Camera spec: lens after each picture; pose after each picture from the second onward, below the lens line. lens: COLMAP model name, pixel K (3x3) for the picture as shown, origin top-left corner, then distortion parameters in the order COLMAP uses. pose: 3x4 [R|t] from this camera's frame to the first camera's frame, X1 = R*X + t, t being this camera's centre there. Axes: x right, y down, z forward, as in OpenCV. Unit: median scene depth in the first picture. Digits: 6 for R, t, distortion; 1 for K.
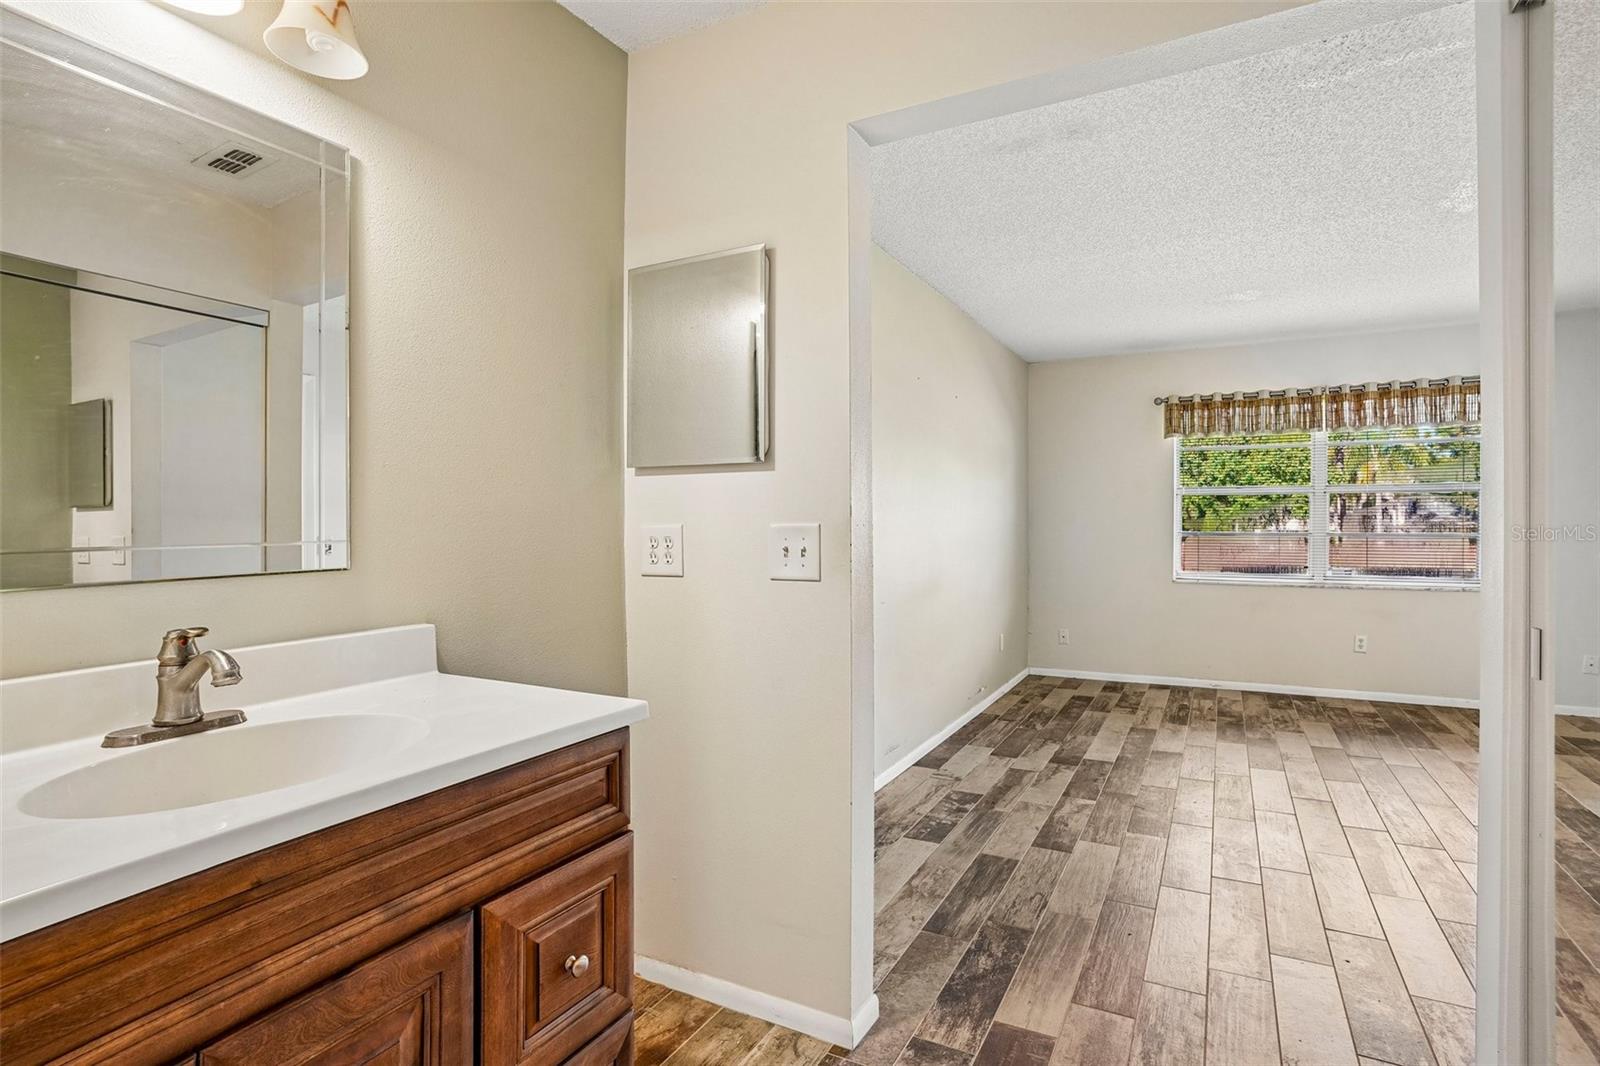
lens RADIAL K [[788.4, 0, 800.0], [0, 788.4, 533.0], [0, 0, 1]] dist [-0.027621, 0.000877]
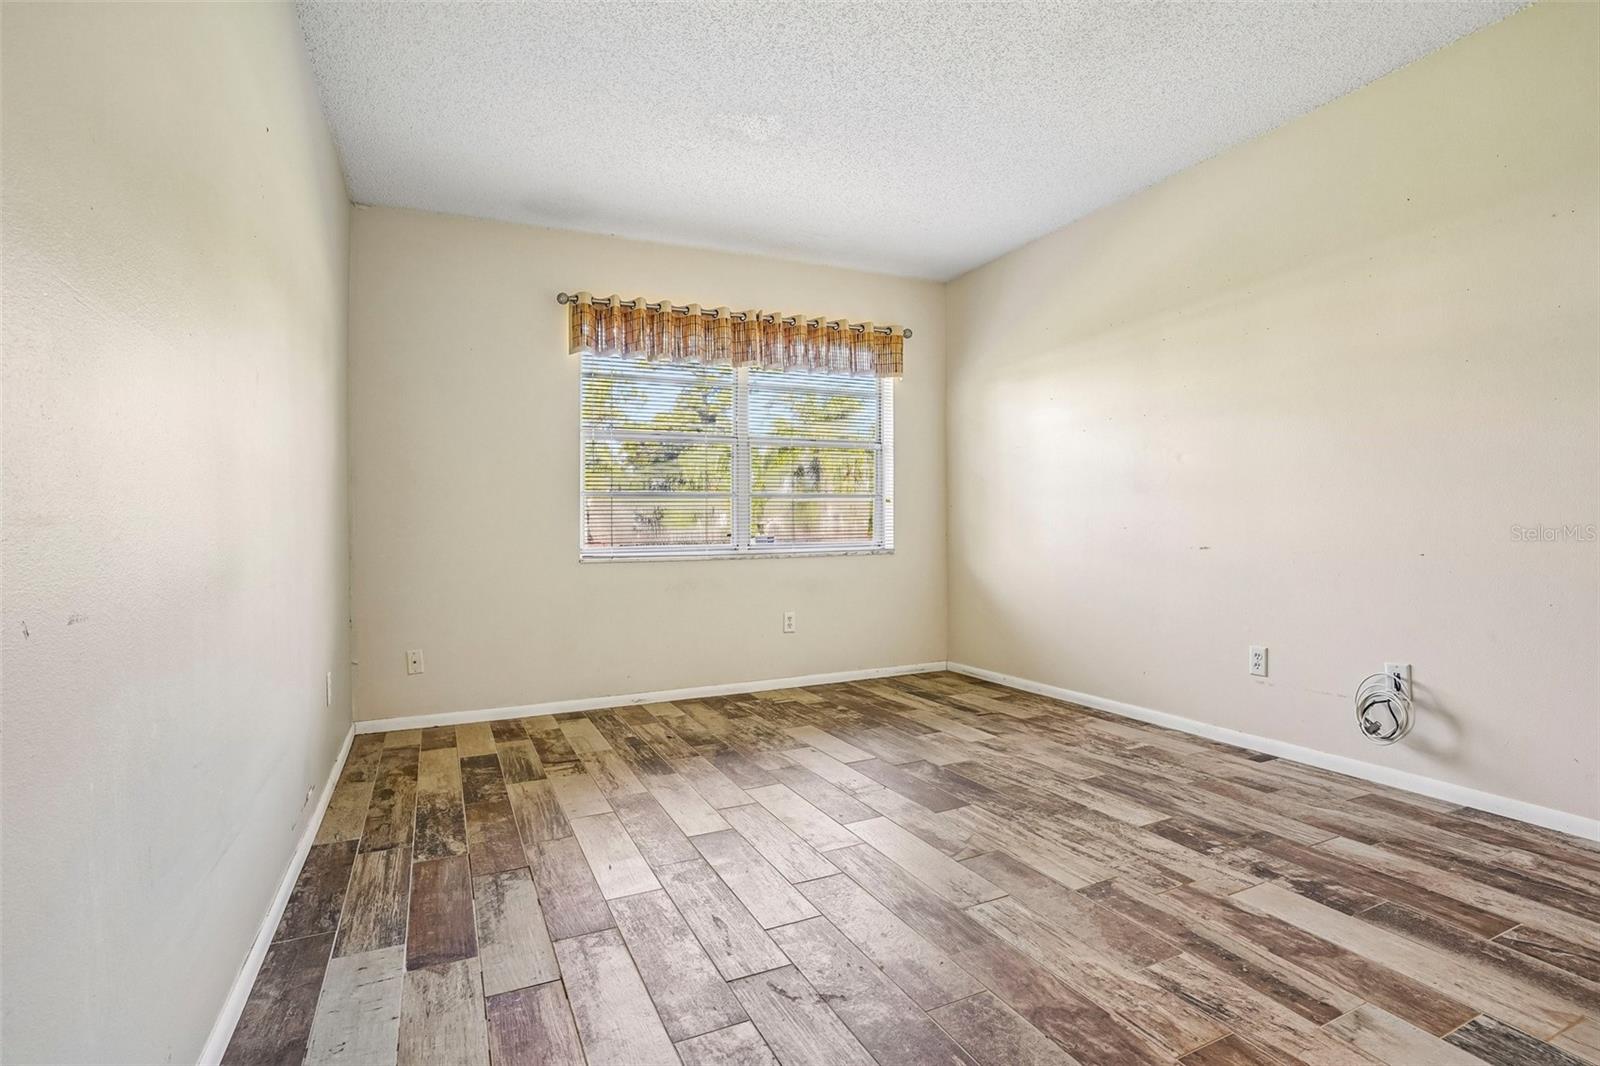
lens RADIAL K [[788.4, 0, 800.0], [0, 788.4, 533.0], [0, 0, 1]] dist [-0.027621, 0.000877]
pose [[0.598676, -0.008471, 0.800946, 0.048485], [0.020952, 0.999768, -0.005088, 0.069125], [-0.800717, 0.019828, 0.598715, 0.664071]]
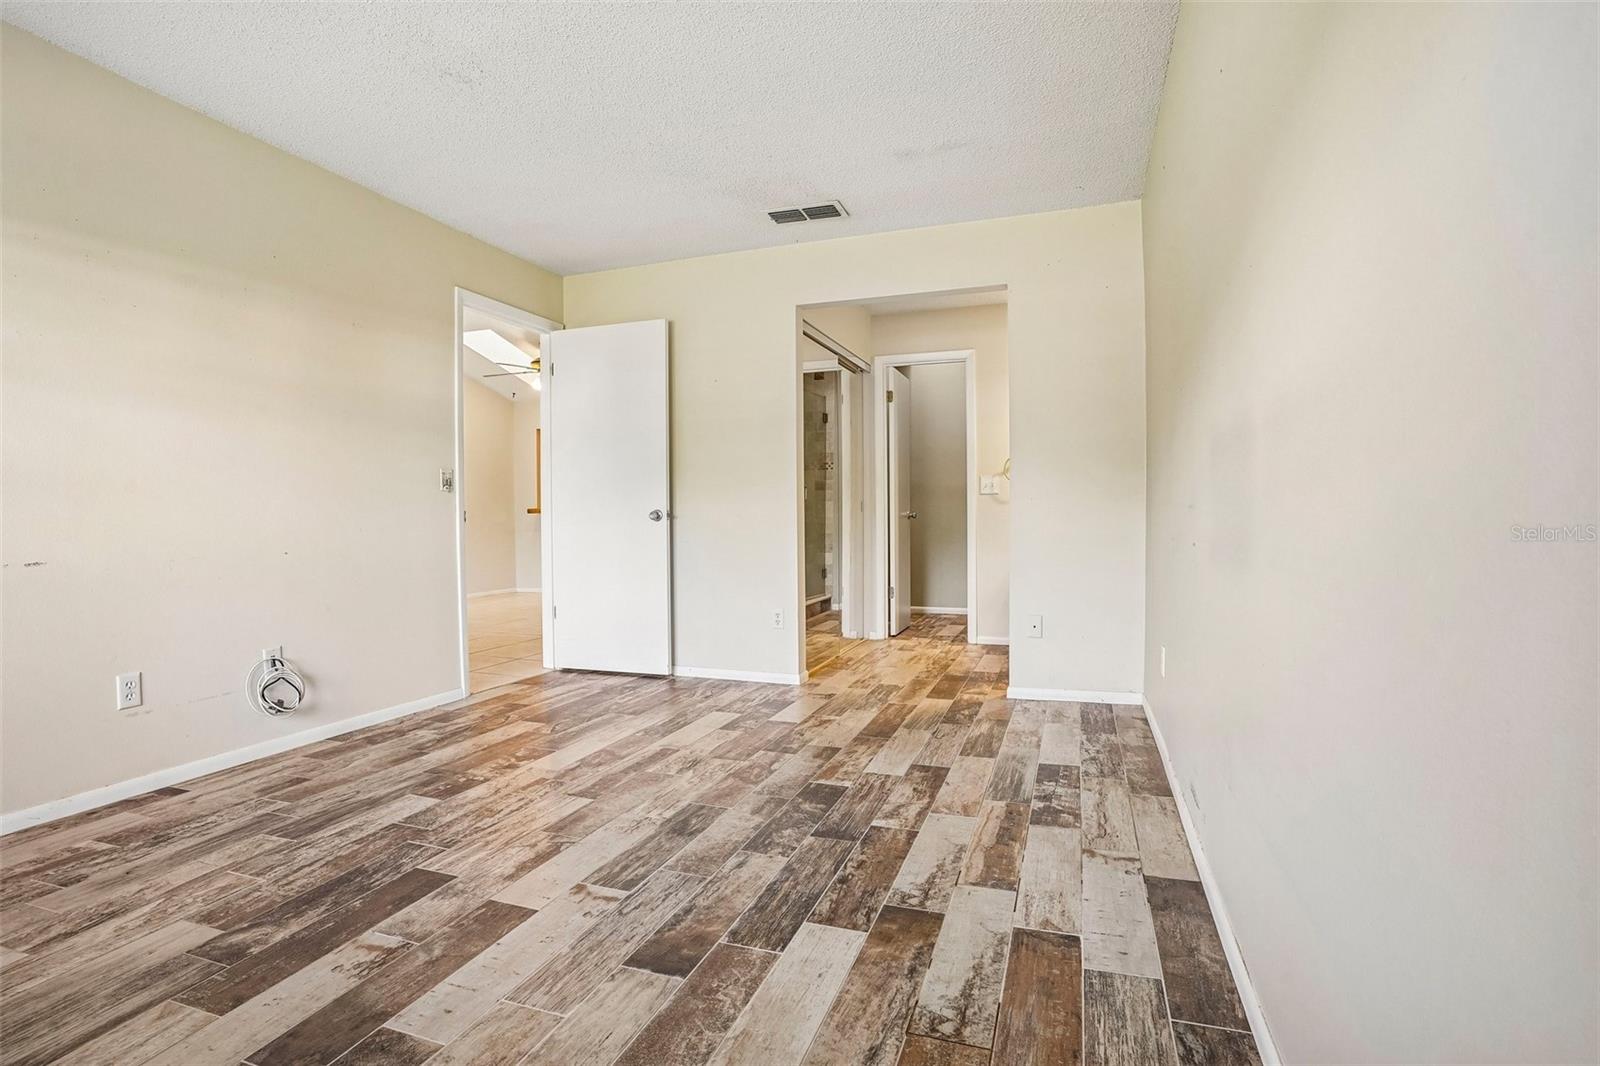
lens RADIAL K [[801.4, 0, 800.0], [0, 801.4, 533.0], [0, 0, 1]] dist [-0.000214, 0.000744]
pose [[-0.987018, 0.015872, -0.159823, 0.512172], [0.011816, 0.999584, 0.026299, 0.057813], [0.160174, 0.024069, -0.986795, 1.569136]]
